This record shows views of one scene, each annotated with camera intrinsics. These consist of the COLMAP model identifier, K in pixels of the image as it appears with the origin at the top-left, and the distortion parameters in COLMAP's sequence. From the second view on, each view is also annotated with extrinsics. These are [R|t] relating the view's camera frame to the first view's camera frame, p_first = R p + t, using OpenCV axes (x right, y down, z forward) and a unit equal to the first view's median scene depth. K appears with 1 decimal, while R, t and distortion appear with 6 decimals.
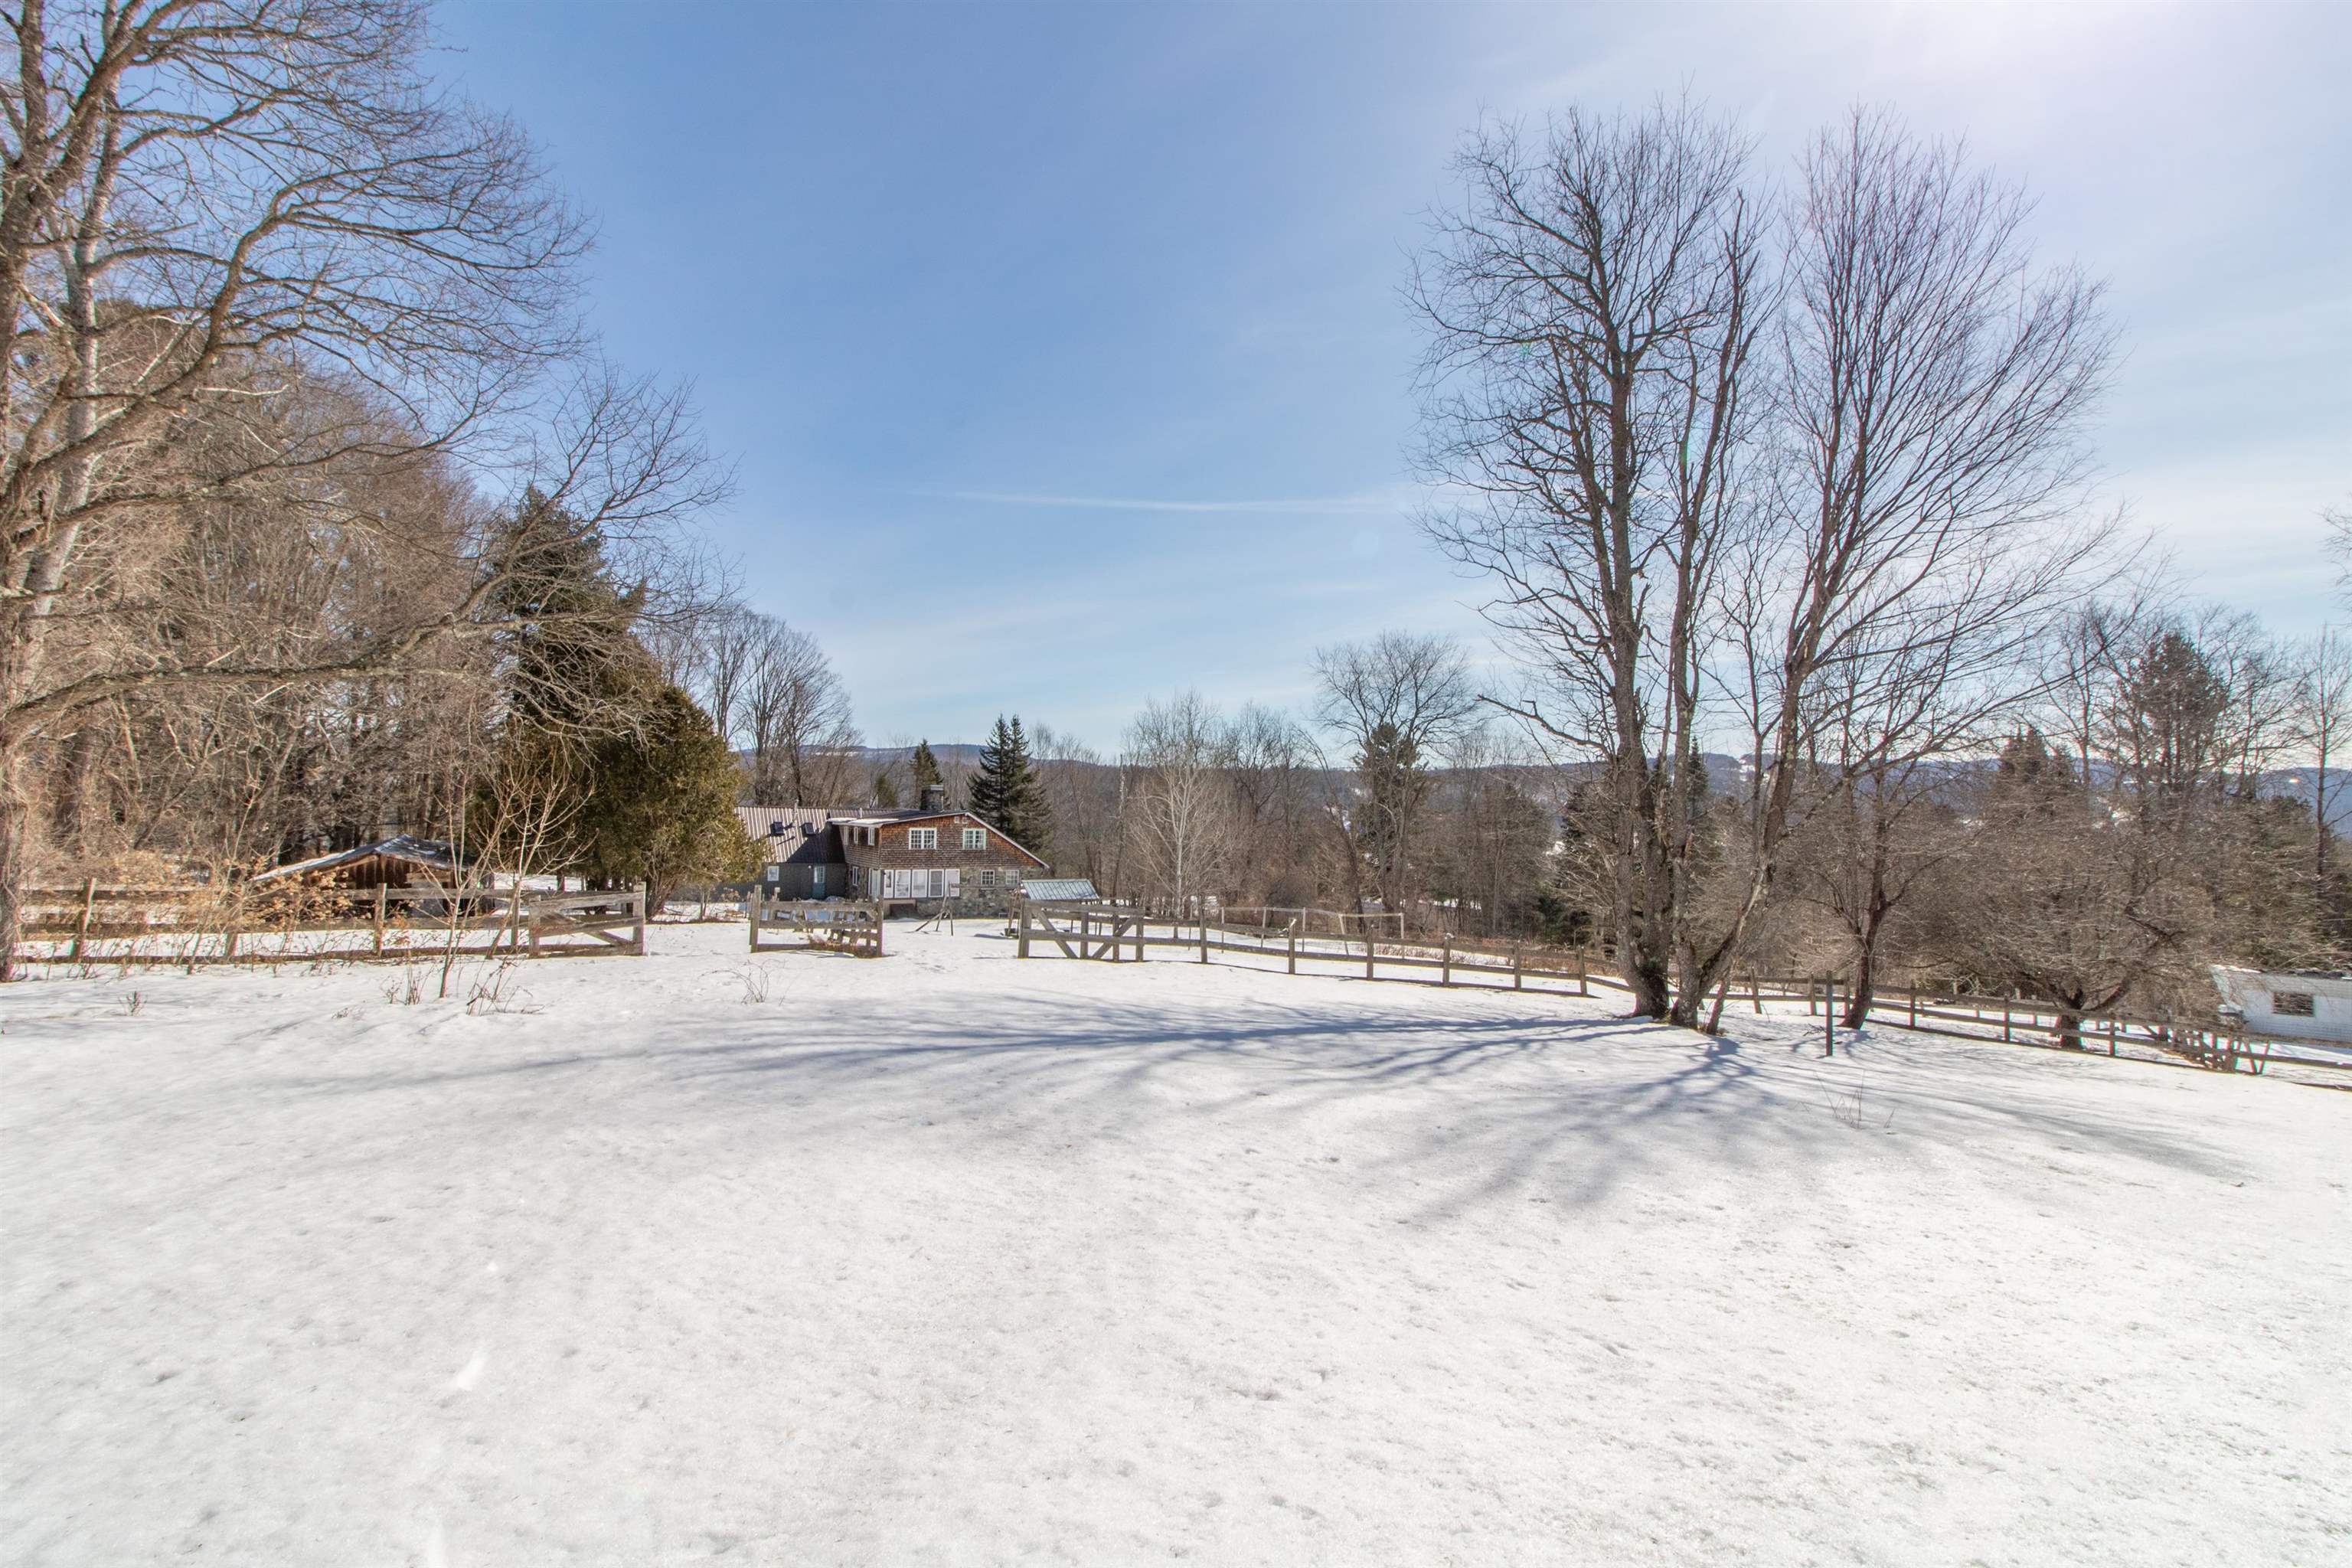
lens RADIAL K [[1112.2, 0, 1176.0], [0, 1112.2, 784.0], [0, 0, 1]] dist [0.000760, 0.000317]
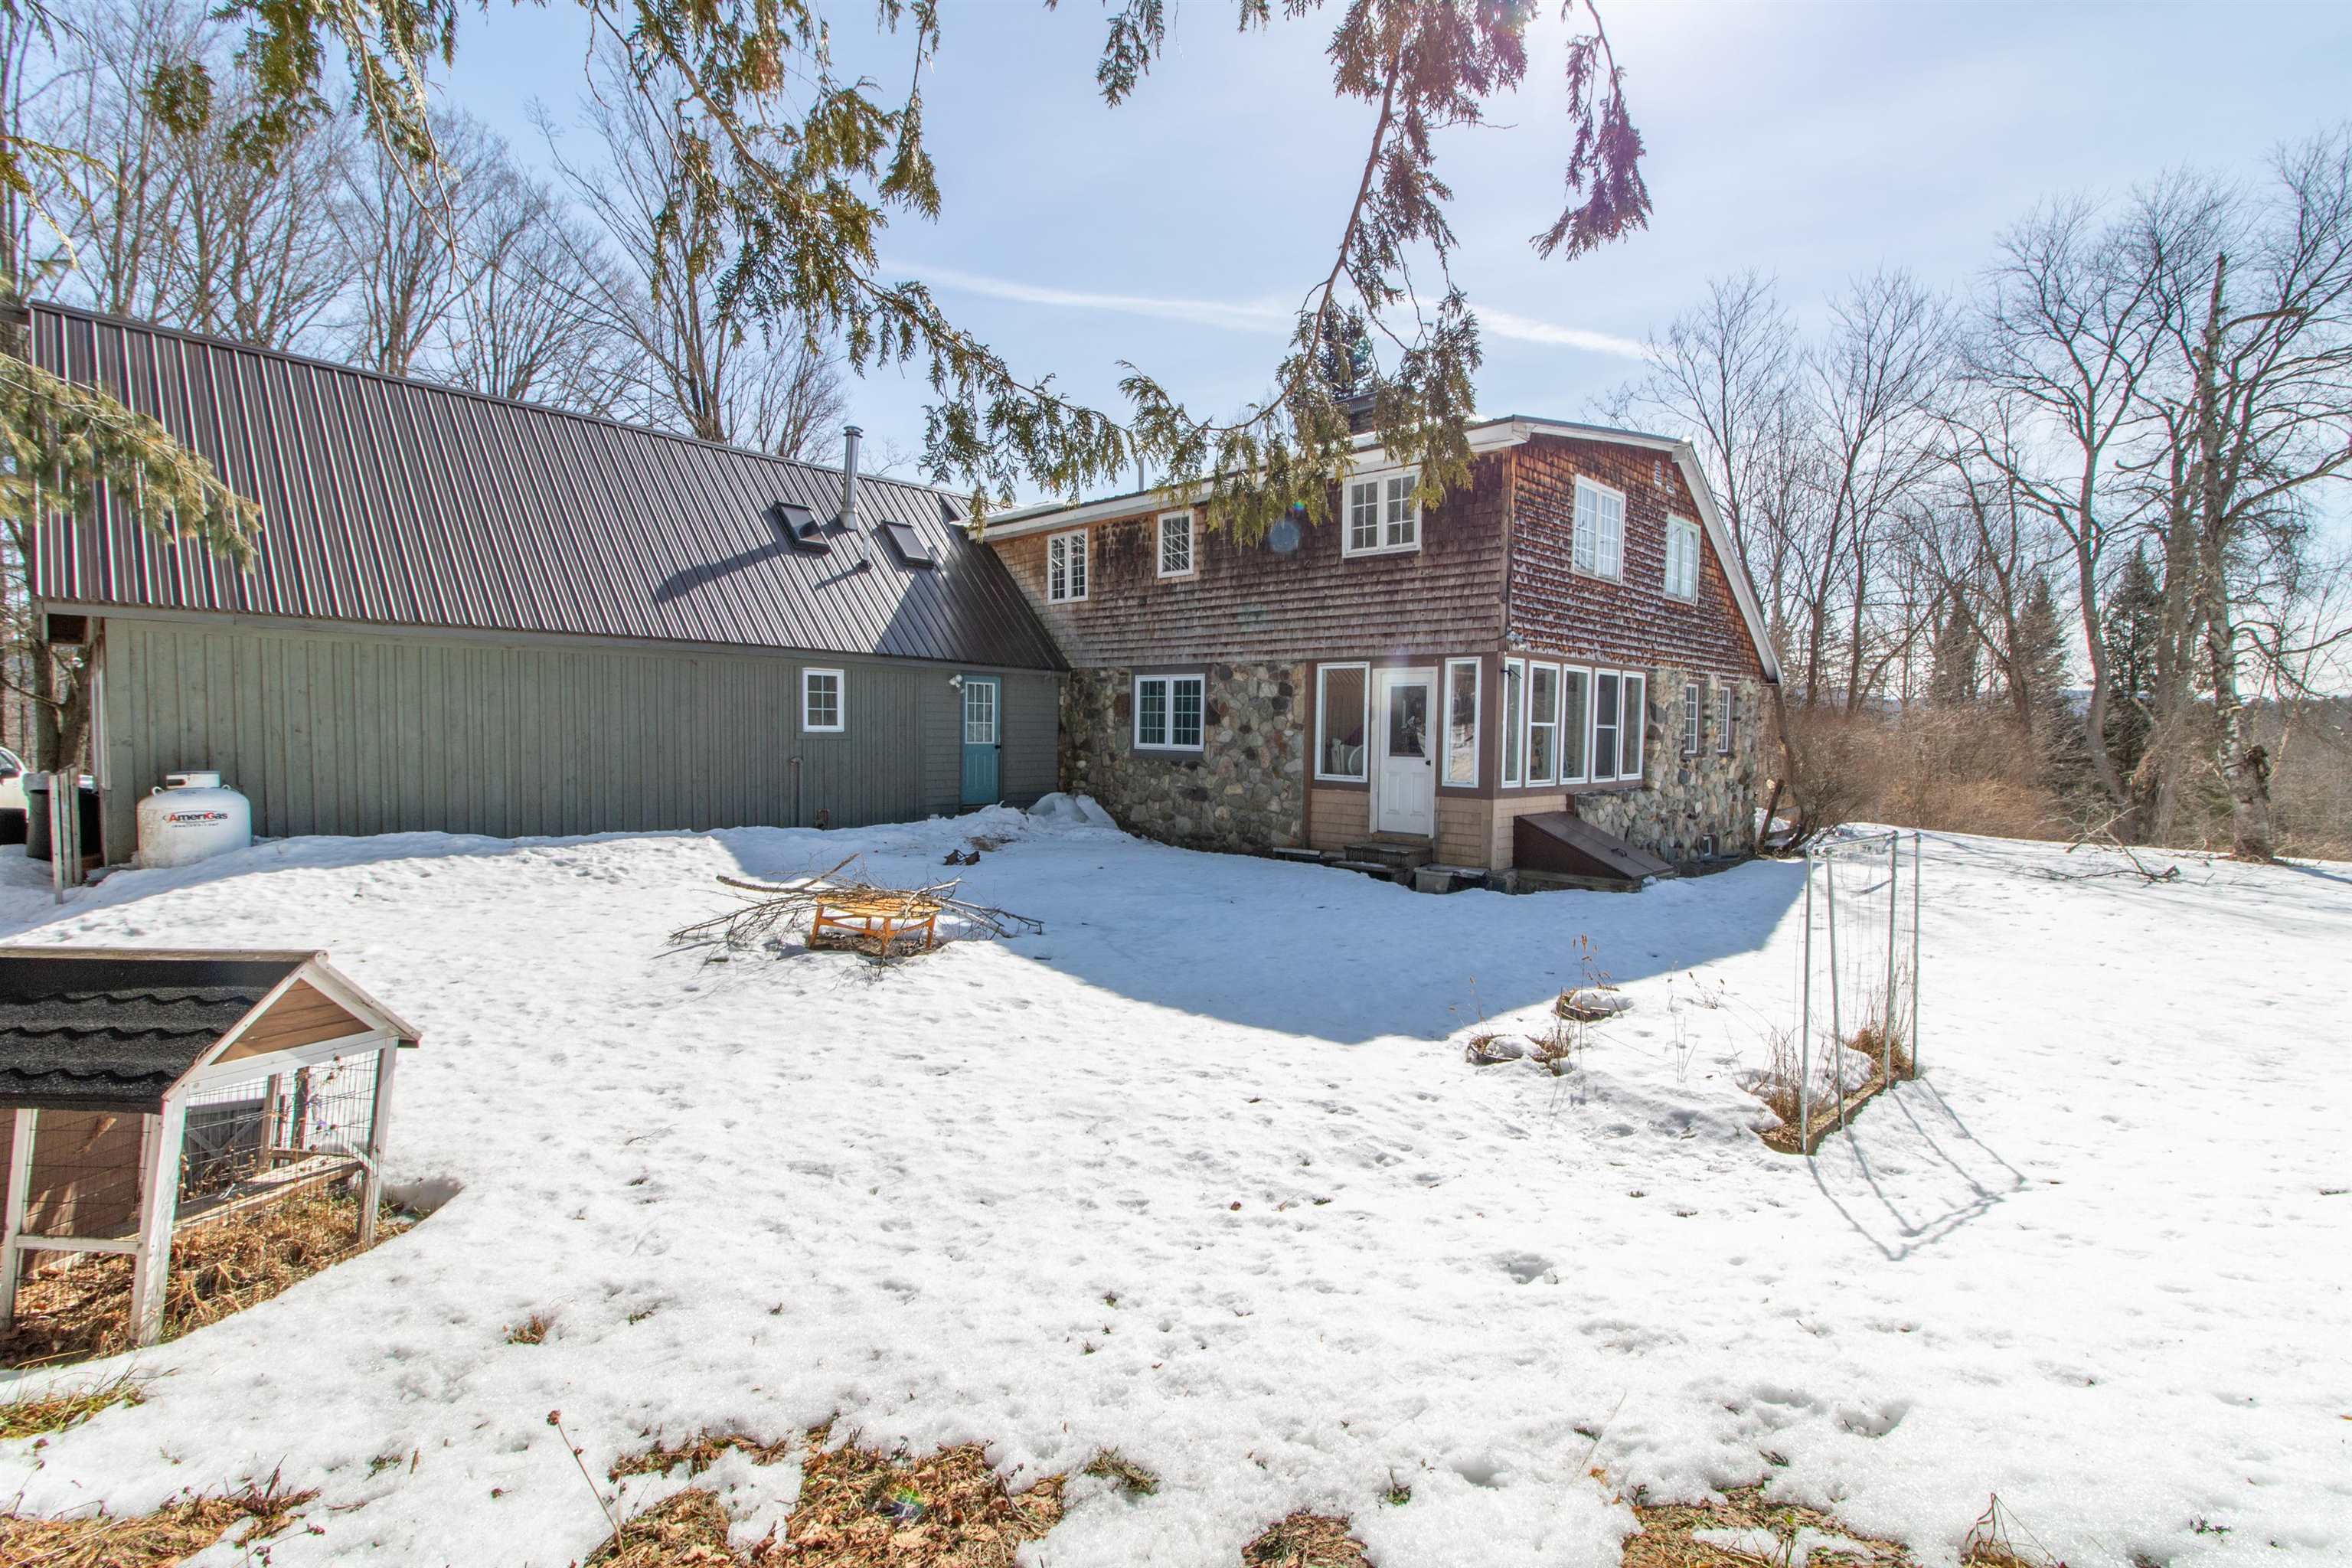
lens RADIAL K [[1076.1, 0, 1176.0], [0, 1076.1, 784.0], [0, 0, 1]] dist [-0.001628, -0.000489]
pose [[0.959109, -0.018993, 0.282400, -0.356547], [-0.004360, 0.996636, 0.081837, 0.079283], [-0.283004, -0.079722, 0.955800, 0.766648]]
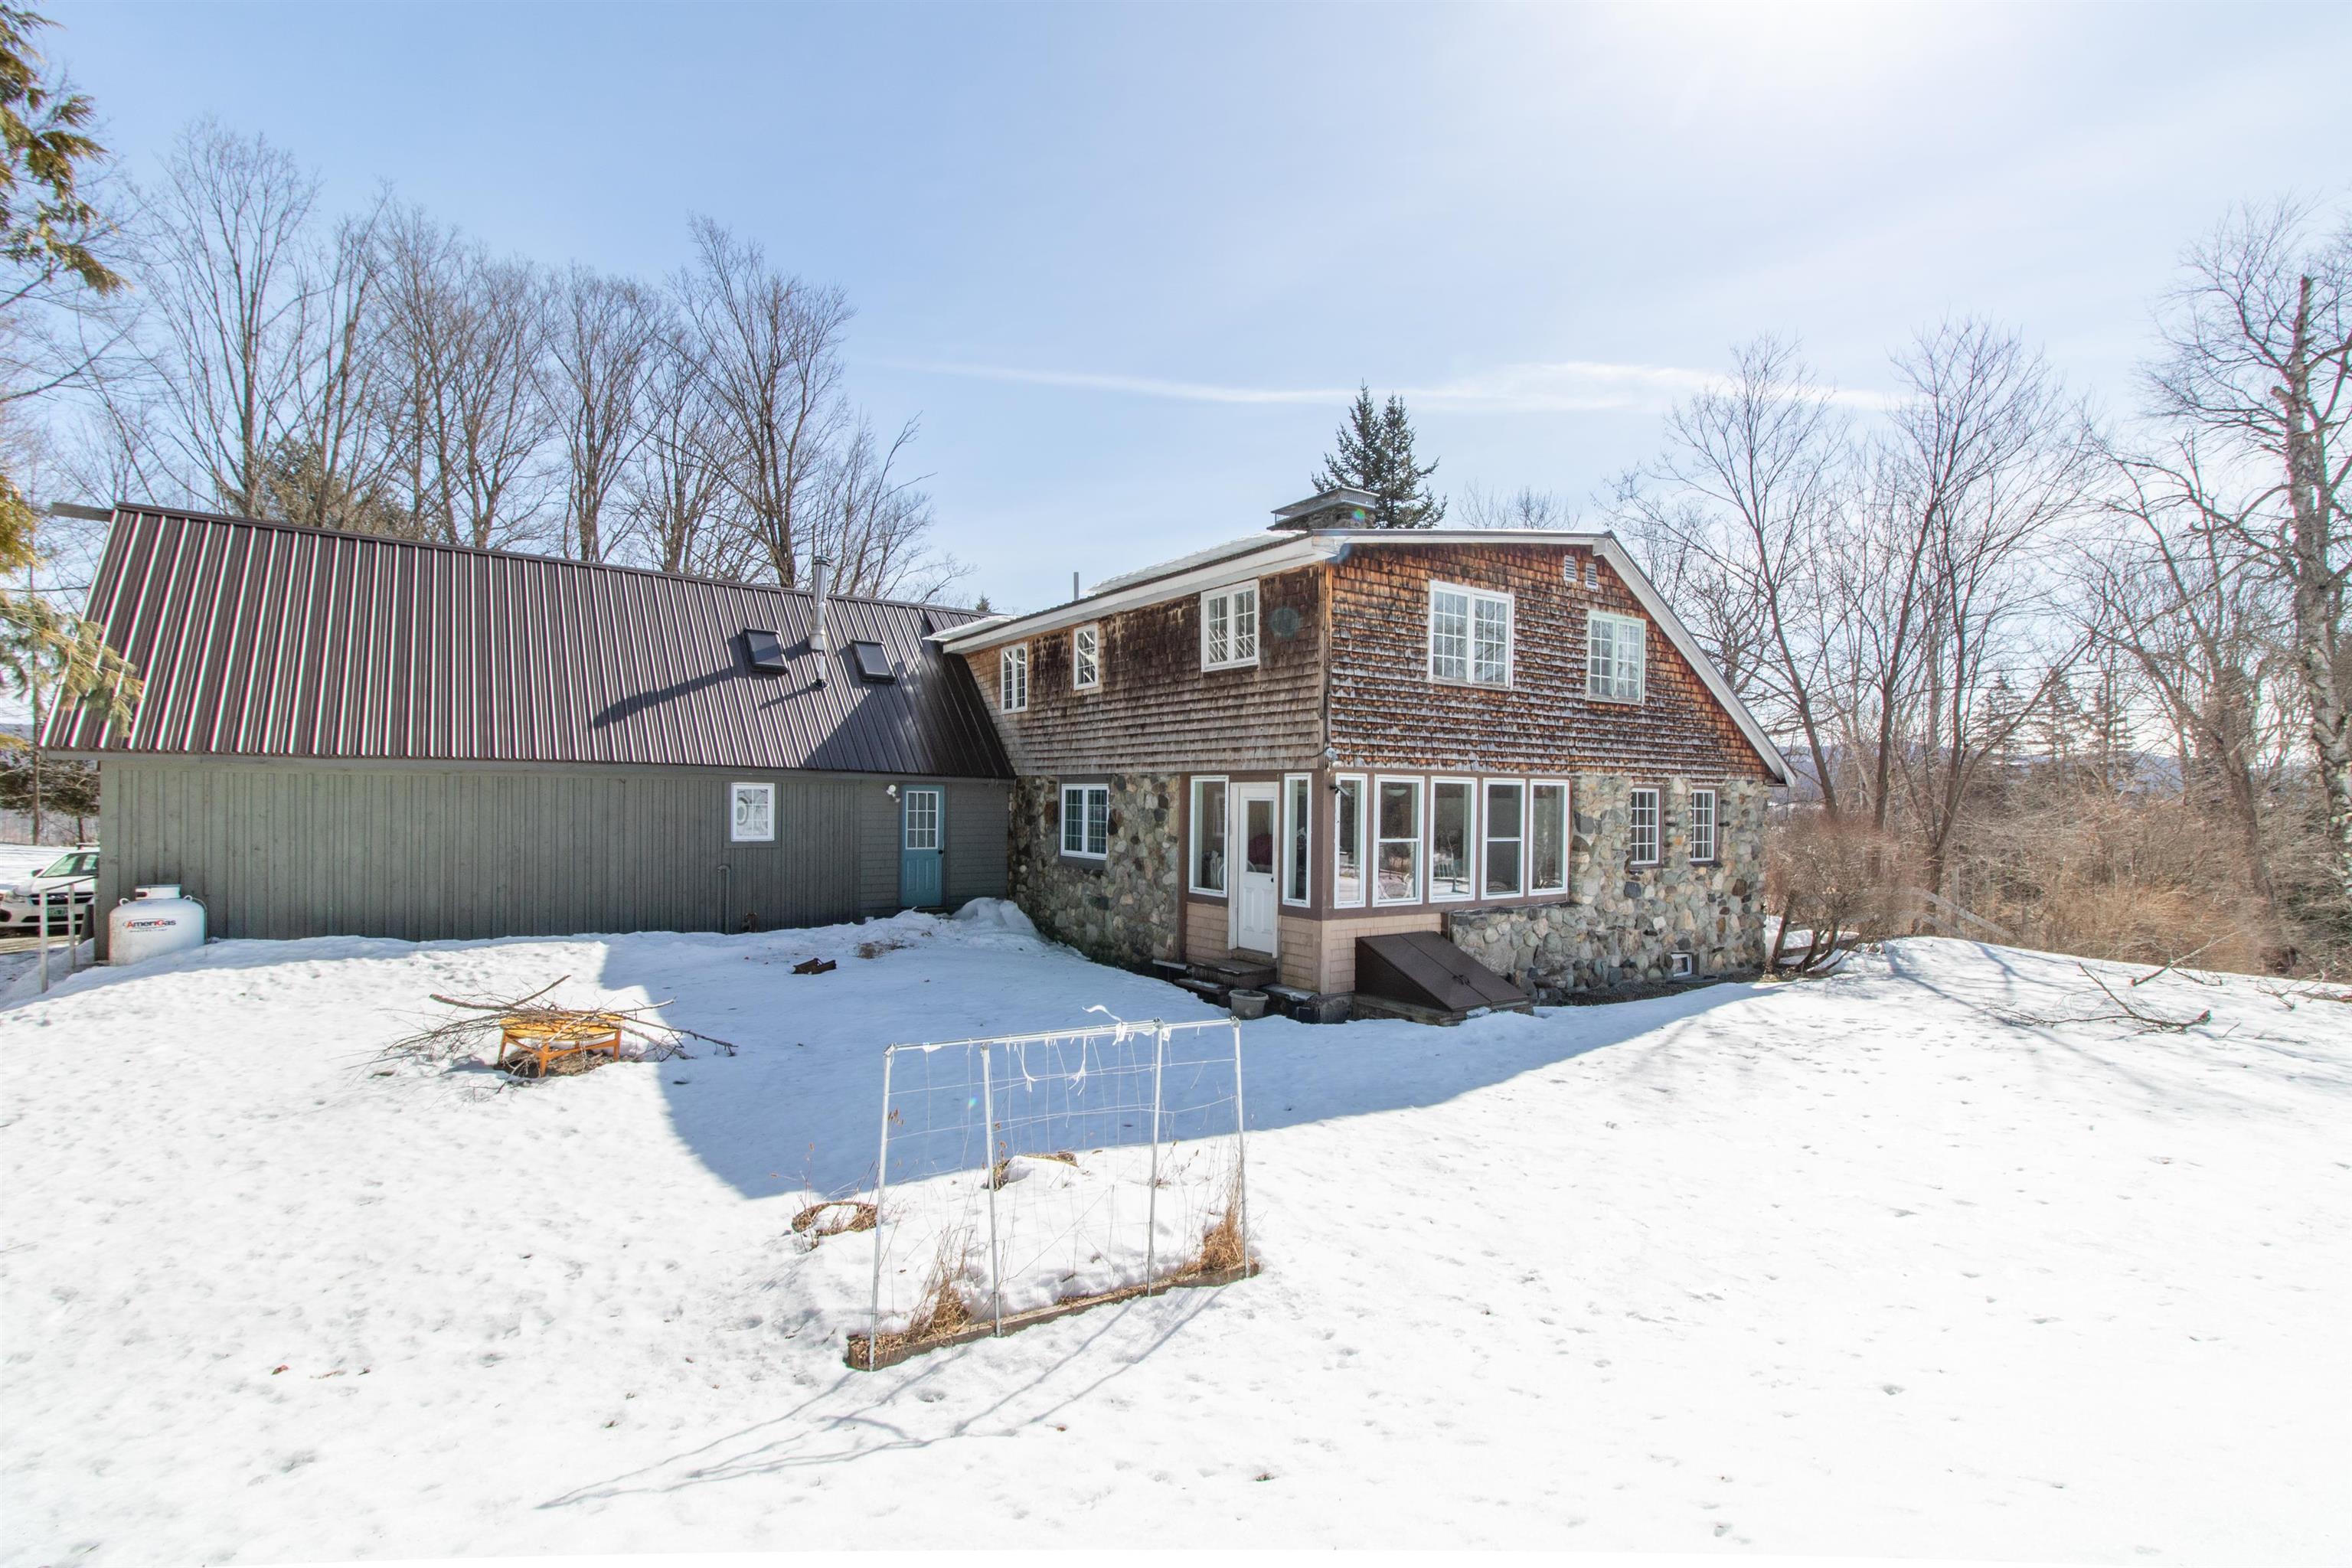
lens RADIAL K [[1071.5, 0, 1178.9], [0, 1071.5, 812.6], [0, 0, 1]] dist [-0.001115, 0.000303]
pose [[0.996005, -0.007210, 0.089009, -0.288728], [0.003853, 0.999277, 0.037825, 0.071842], [-0.089217, -0.037331, 0.995312, 0.753346]]
